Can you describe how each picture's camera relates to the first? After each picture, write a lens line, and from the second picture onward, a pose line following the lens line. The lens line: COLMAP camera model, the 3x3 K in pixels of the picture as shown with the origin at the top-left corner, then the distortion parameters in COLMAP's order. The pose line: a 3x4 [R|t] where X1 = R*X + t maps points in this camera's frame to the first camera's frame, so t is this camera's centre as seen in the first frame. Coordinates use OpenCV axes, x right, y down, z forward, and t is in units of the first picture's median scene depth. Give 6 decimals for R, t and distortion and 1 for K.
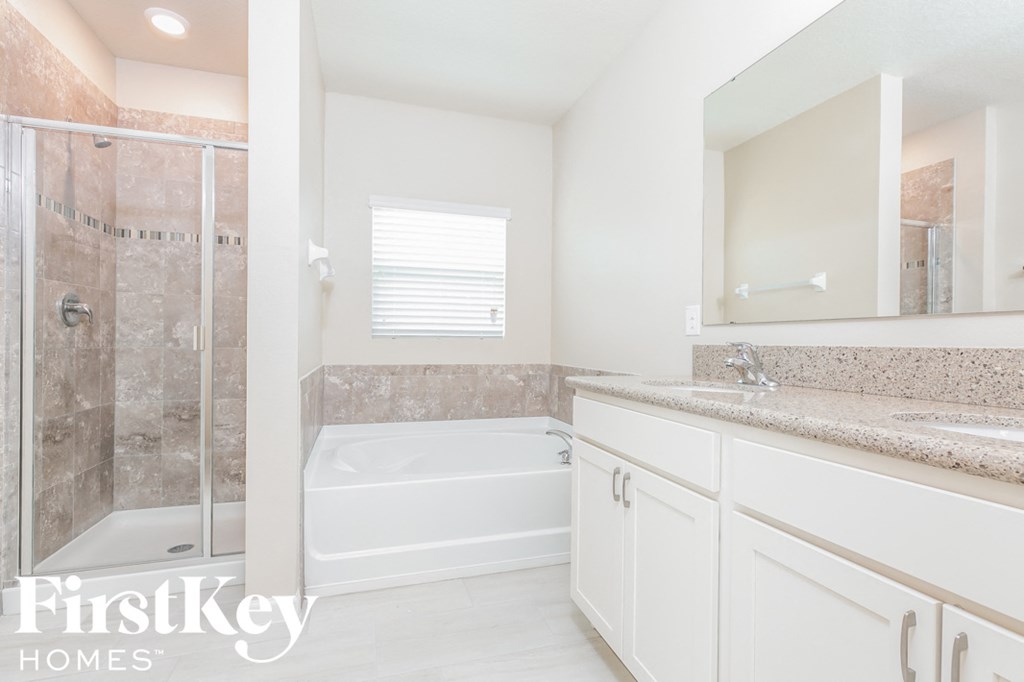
lens RADIAL K [[447.5, 0, 512.3], [0, 447.5, 336.3], [0, 0, 1]] dist [0.000712, 0.000118]
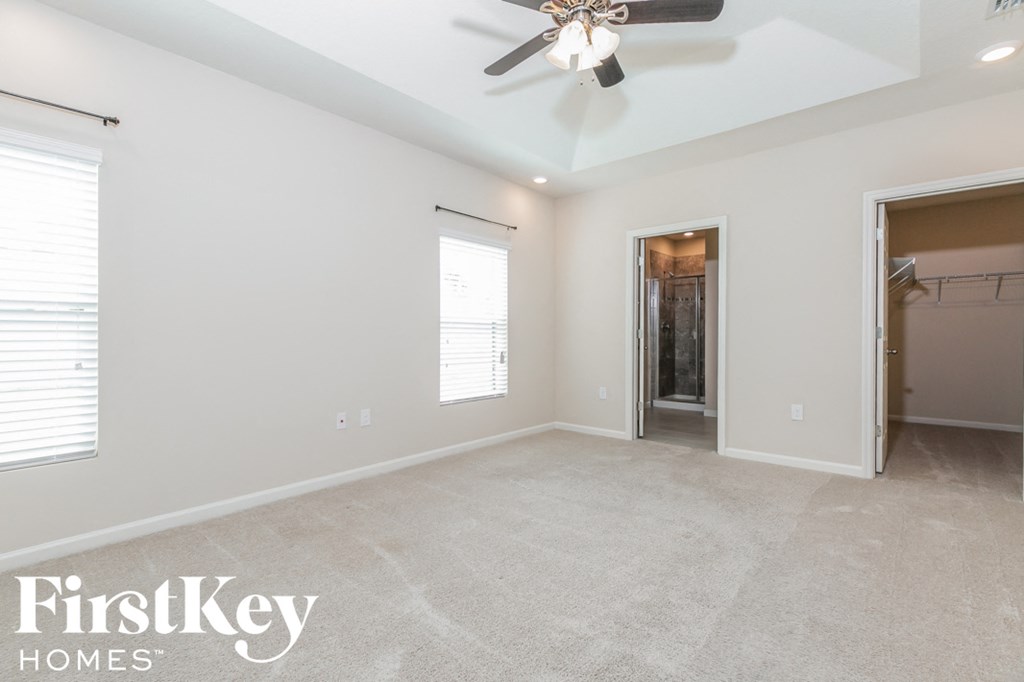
lens RADIAL K [[447.5, 0, 514.0], [0, 447.5, 337.0], [0, 0, 1]] dist [0.000712, 0.000118]
pose [[0.486423, -0.006774, -0.873697, 1.203492], [0.002120, 0.999976, -0.006573, 0.030272], [0.873721, 0.001345, 0.486426, -1.396111]]
